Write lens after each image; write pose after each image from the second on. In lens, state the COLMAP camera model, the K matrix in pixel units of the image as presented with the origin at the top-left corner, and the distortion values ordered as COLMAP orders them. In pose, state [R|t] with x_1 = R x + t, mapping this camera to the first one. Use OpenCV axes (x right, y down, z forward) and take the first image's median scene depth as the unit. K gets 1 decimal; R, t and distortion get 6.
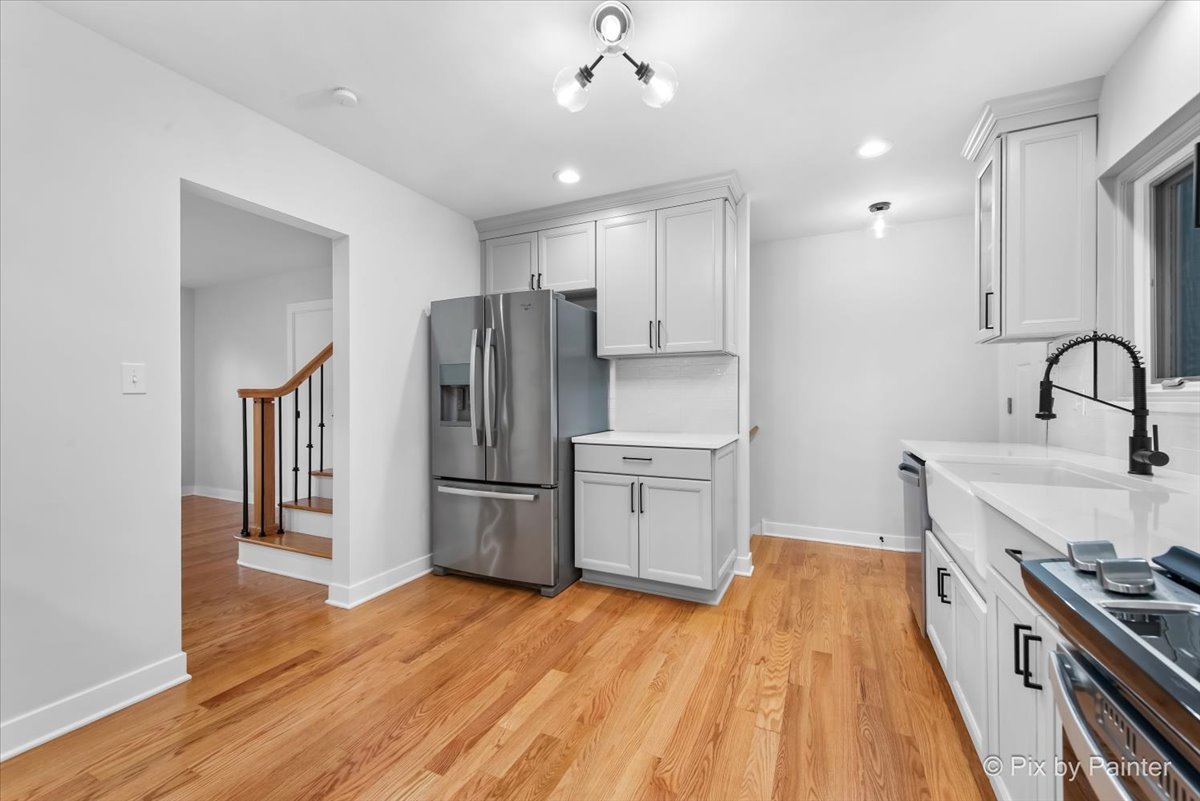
lens RADIAL K [[483.7, 0, 622.4], [0, 483.7, 398.0], [0, 0, 1]] dist [0.008115, -0.000445]
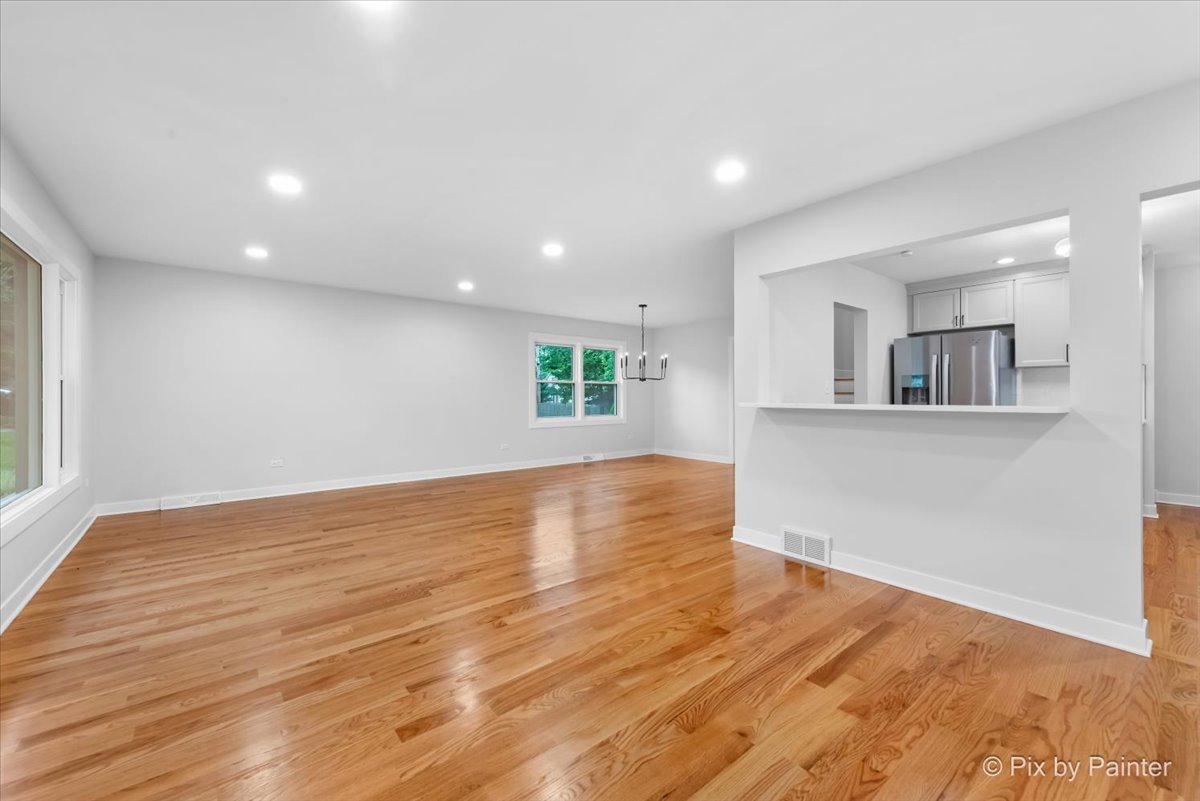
lens RADIAL K [[480.0, 0, 607.1], [0, 480.0, 400.8], [0, 0, 1]] dist [0.011012, -0.000330]
pose [[0.894614, 0.001977, -0.446836, -0.657418], [0.003080, 0.999939, 0.010591, 0.000201], [0.446829, -0.010851, 0.894553, -1.204853]]
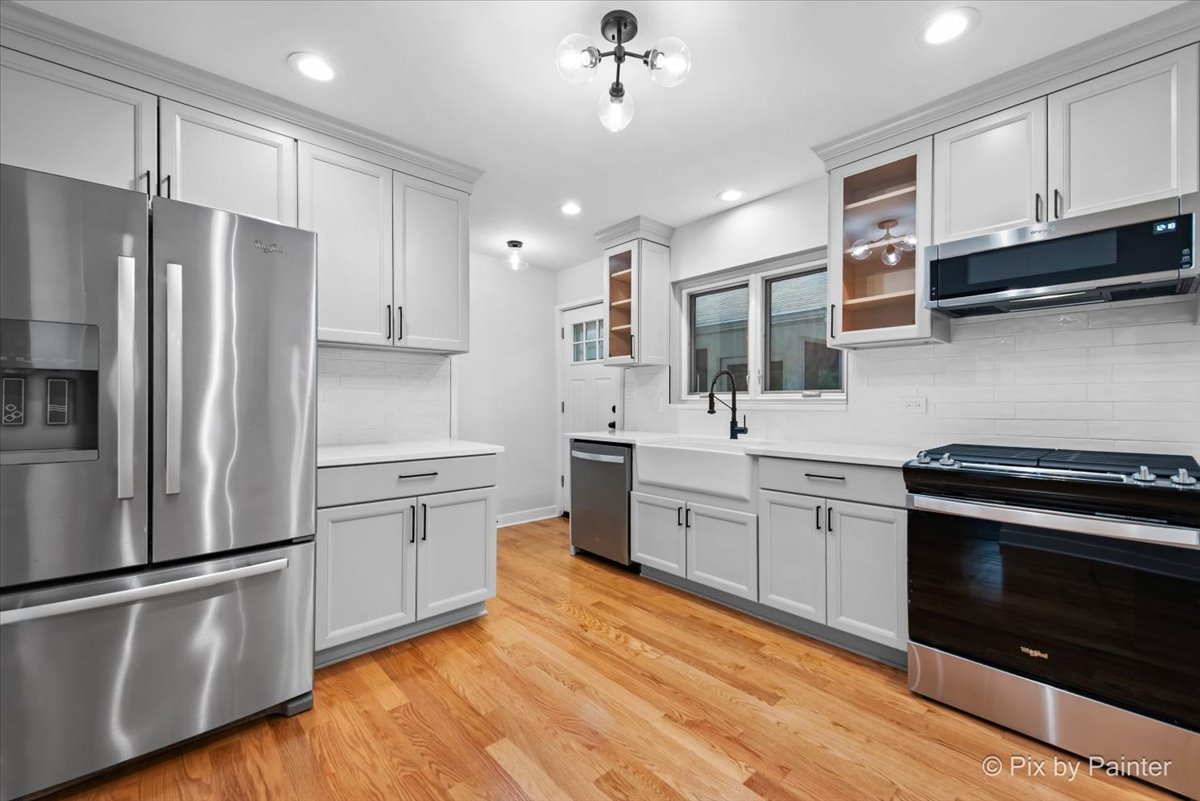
lens RADIAL K [[480.0, 0, 607.1], [0, 480.0, 400.8], [0, 0, 1]] dist [0.011012, -0.000330]
pose [[0.397616, 0.003396, 0.917546, -0.629893], [-0.004173, 0.999989, -0.001893, 0.000083], [-0.917543, -0.003077, 0.397626, 0.412146]]
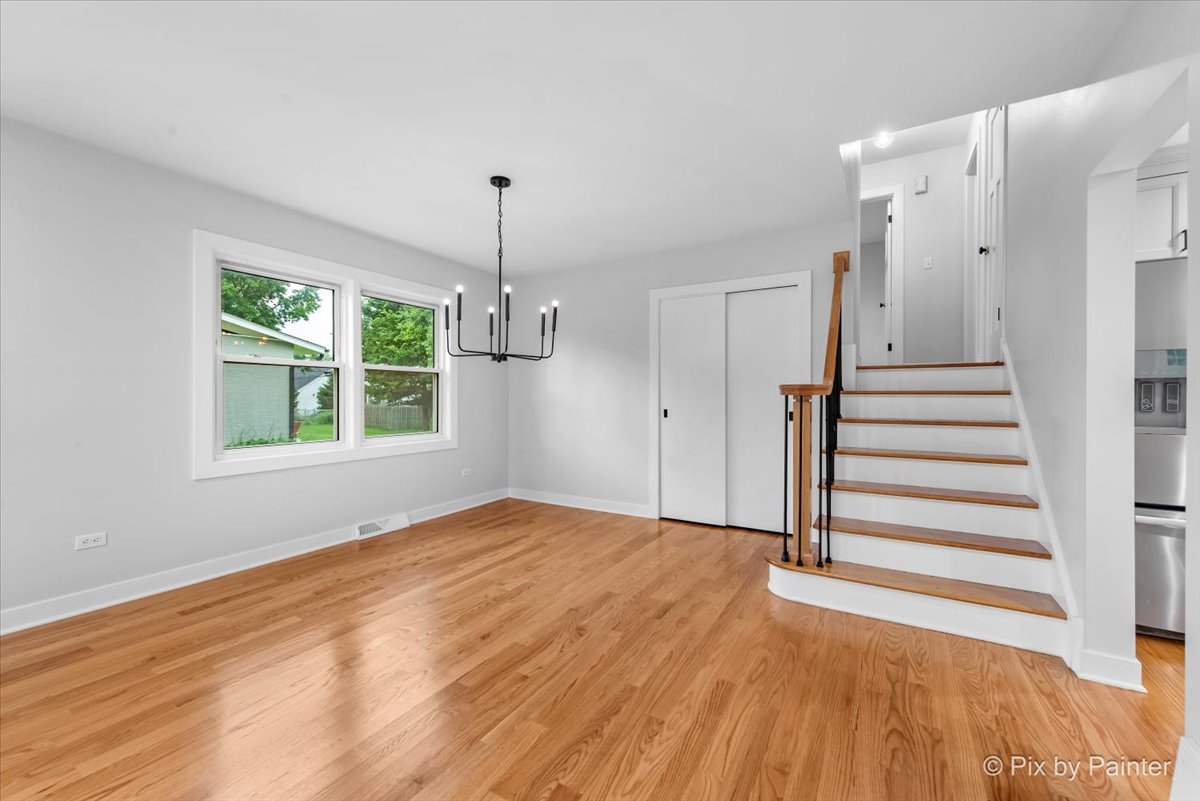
lens RADIAL K [[480.0, 0, 607.1], [0, 480.0, 400.8], [0, 0, 1]] dist [0.011012, -0.000330]
pose [[0.993534, 0.004068, -0.113458, -1.312930], [-0.002968, 0.999947, 0.009861, 0.002887], [0.113492, -0.009460, 0.993494, 0.217279]]
